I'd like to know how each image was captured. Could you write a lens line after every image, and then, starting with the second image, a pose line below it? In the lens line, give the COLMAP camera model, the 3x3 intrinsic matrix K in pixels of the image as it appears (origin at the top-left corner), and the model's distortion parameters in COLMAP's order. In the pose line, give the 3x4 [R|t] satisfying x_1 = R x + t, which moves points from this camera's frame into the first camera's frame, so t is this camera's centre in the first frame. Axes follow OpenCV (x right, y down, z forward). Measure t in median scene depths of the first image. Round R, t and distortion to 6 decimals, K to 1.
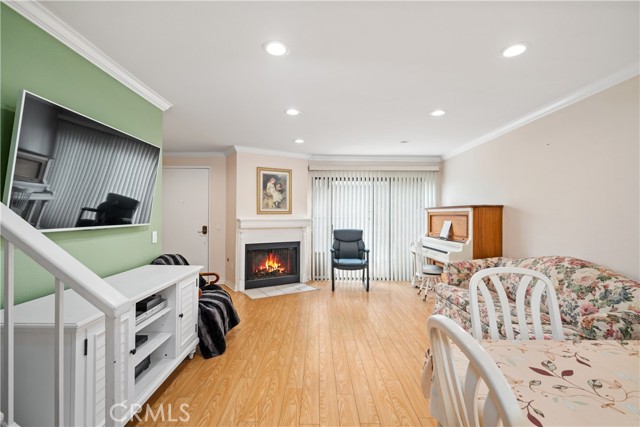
lens RADIAL K [[290.8, 0, 317.6], [0, 290.8, 214.1], [0, 0, 1]] dist [-0.007487, 0.001632]
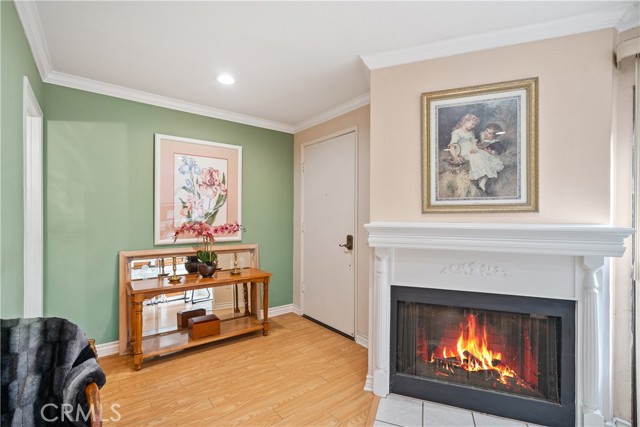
lens RADIAL K [[290.8, 0, 315.9], [0, 290.8, 214.2], [0, 0, 1]] dist [-0.007487, 0.001632]
pose [[0.611143, -0.005237, -0.791503, 0.015617], [-0.001713, 0.999967, -0.007939, 0.004661], [0.791519, 0.006207, 0.611114, 0.625028]]
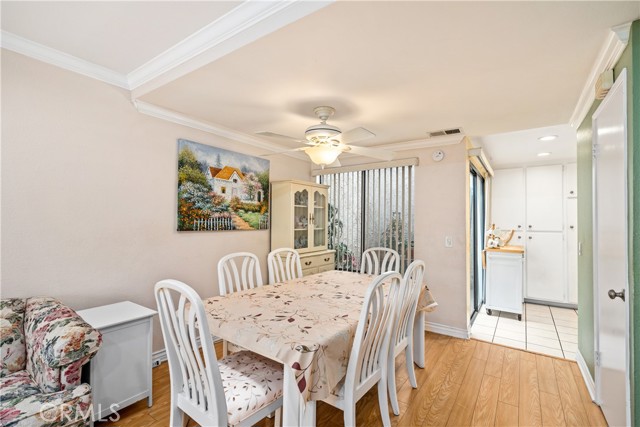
lens RADIAL K [[290.8, 0, 318.5], [0, 290.8, 216.3], [0, 0, 1]] dist [-0.007487, 0.001632]
pose [[-0.816853, -0.002473, 0.576841, -0.049501], [-0.014815, 0.999751, -0.016694, 0.001112], [-0.576656, -0.022183, -0.816686, 0.426309]]
